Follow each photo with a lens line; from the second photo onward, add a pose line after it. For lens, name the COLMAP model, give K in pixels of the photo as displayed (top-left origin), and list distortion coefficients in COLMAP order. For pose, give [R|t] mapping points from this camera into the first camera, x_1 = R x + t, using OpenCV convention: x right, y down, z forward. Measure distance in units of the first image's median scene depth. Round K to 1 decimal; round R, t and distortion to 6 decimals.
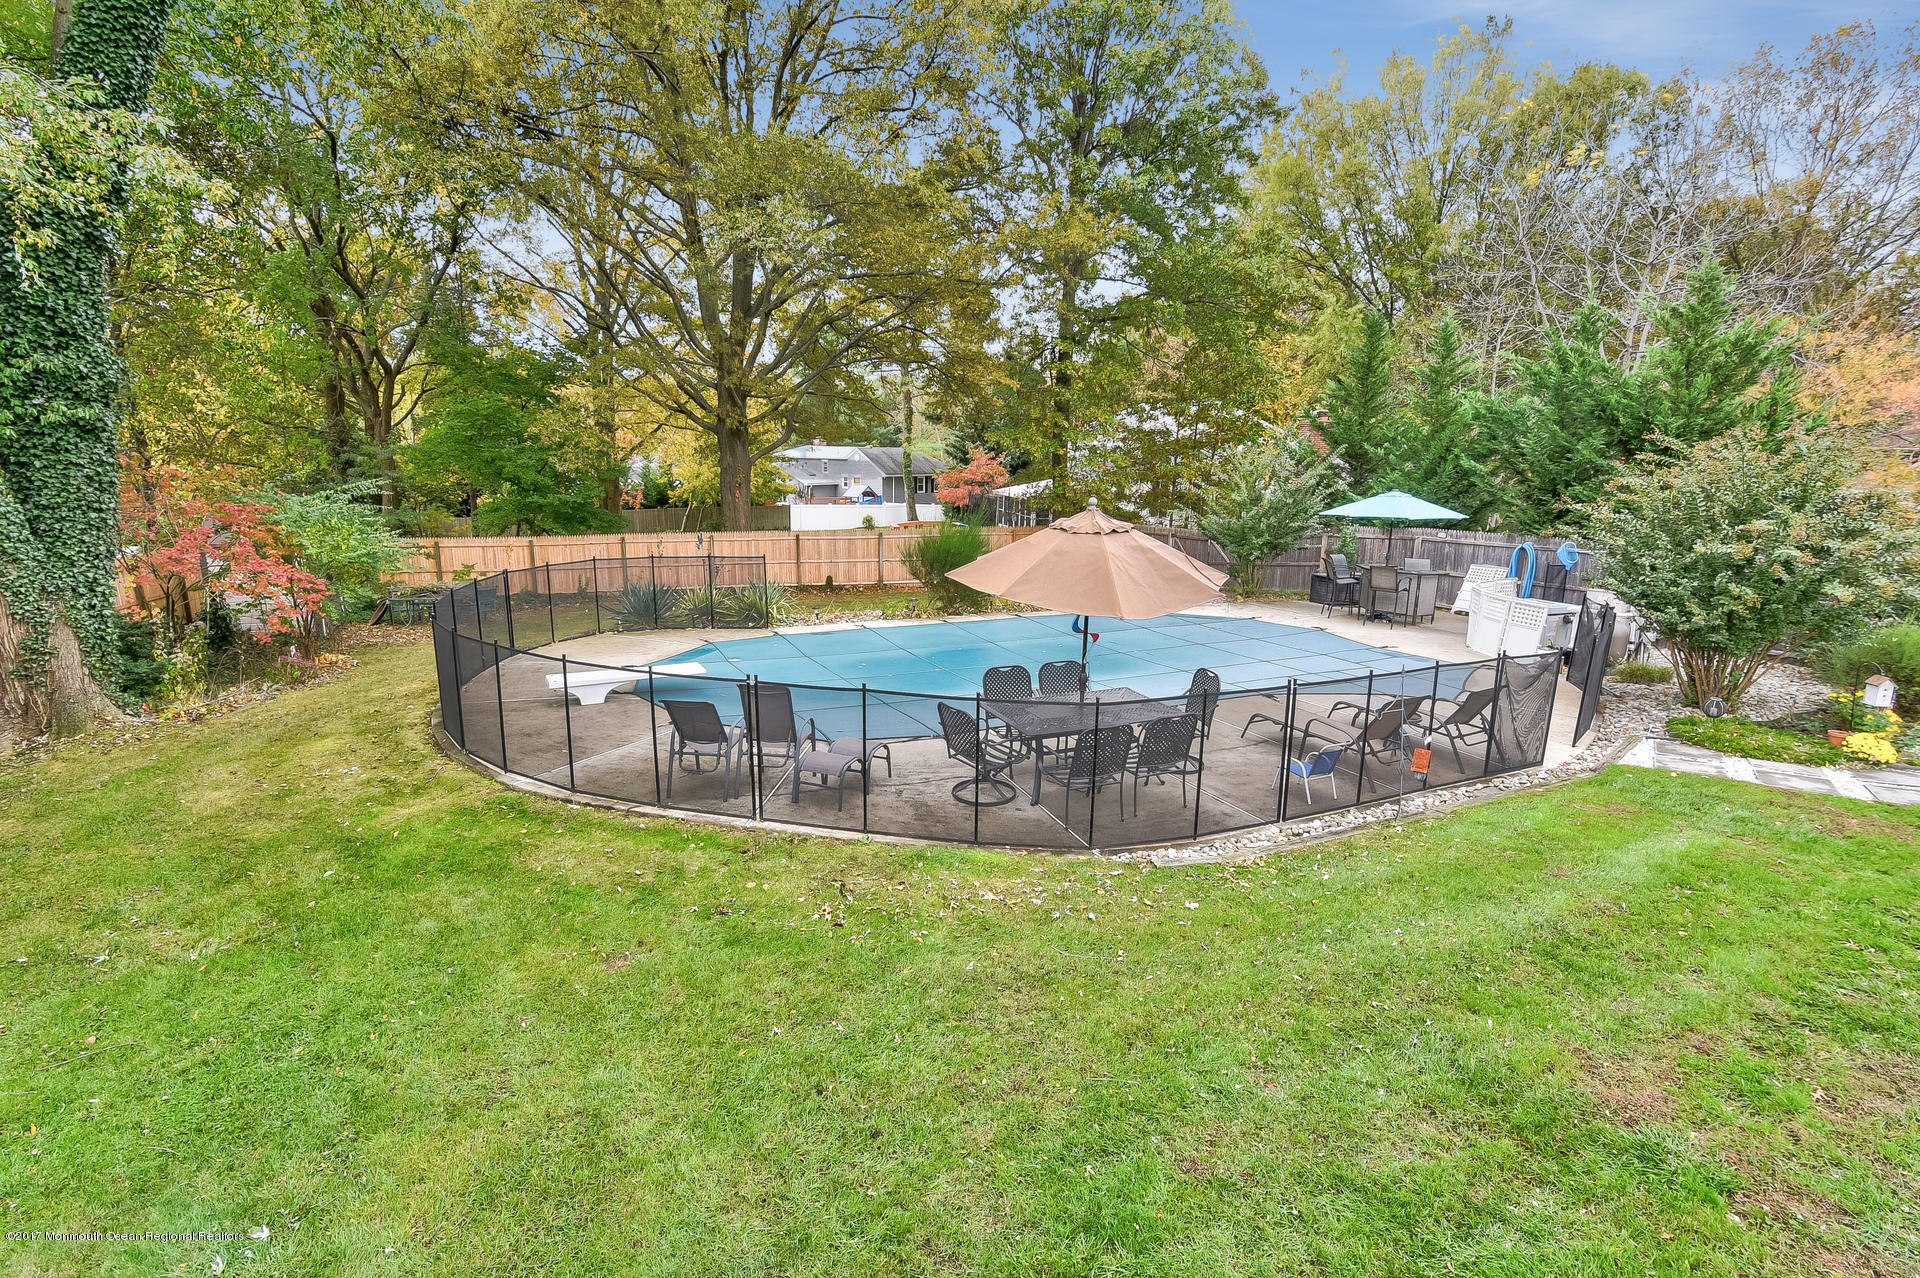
lens RADIAL K [[931.7, 0, 953.4], [0, 931.7, 651.6], [0, 0, 1]] dist [-0.019933, 0.000137]
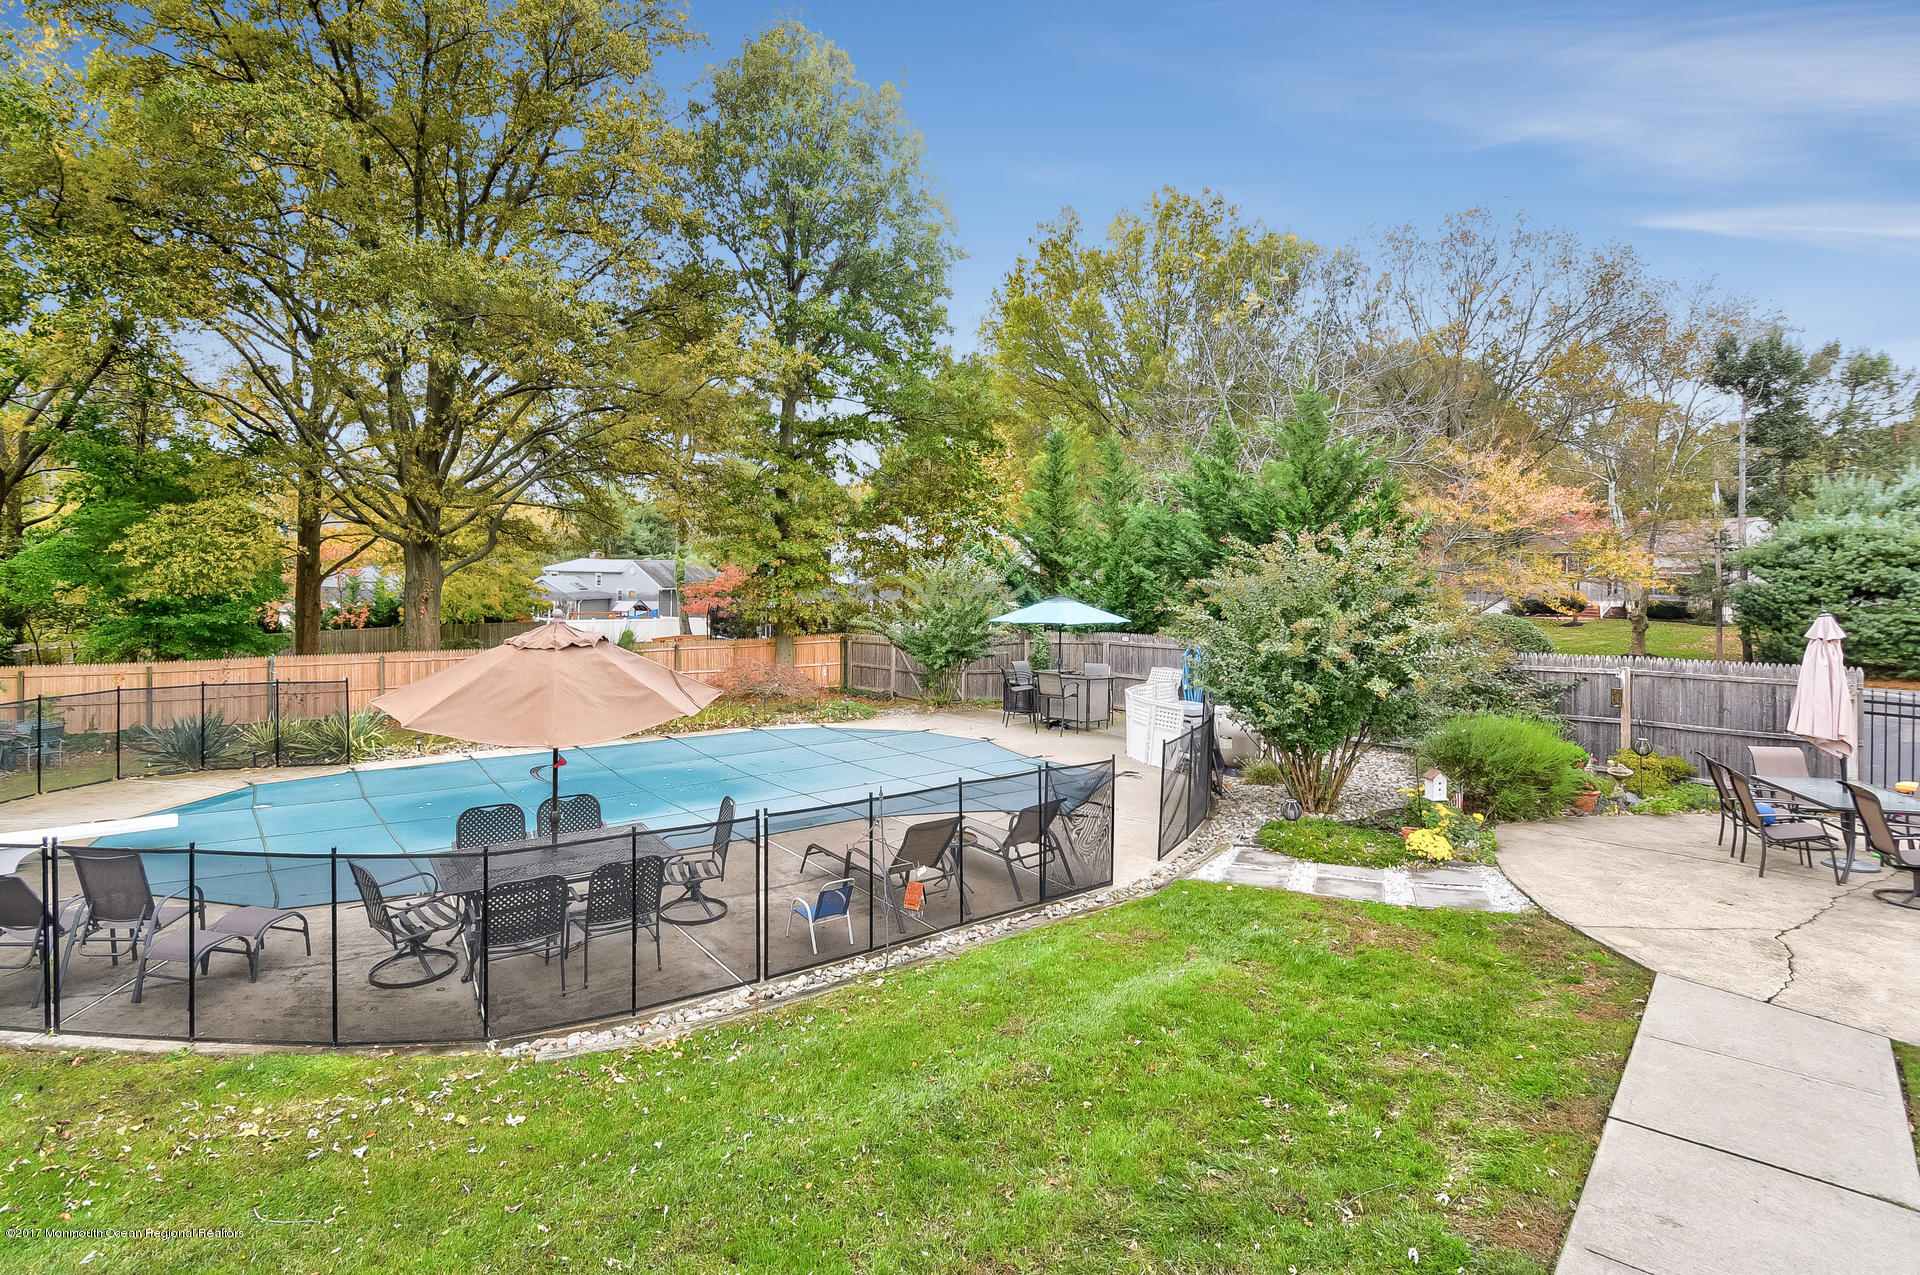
lens RADIAL K [[940.7, 0, 964.5], [0, 940.7, 550.9], [0, 0, 1]] dist [-0.010414, -0.001509]
pose [[0.983864, -0.004264, 0.178867, 0.323088], [0.044114, 0.974634, -0.219413, -0.003994], [-0.173394, 0.223763, 0.959096, 0.044684]]
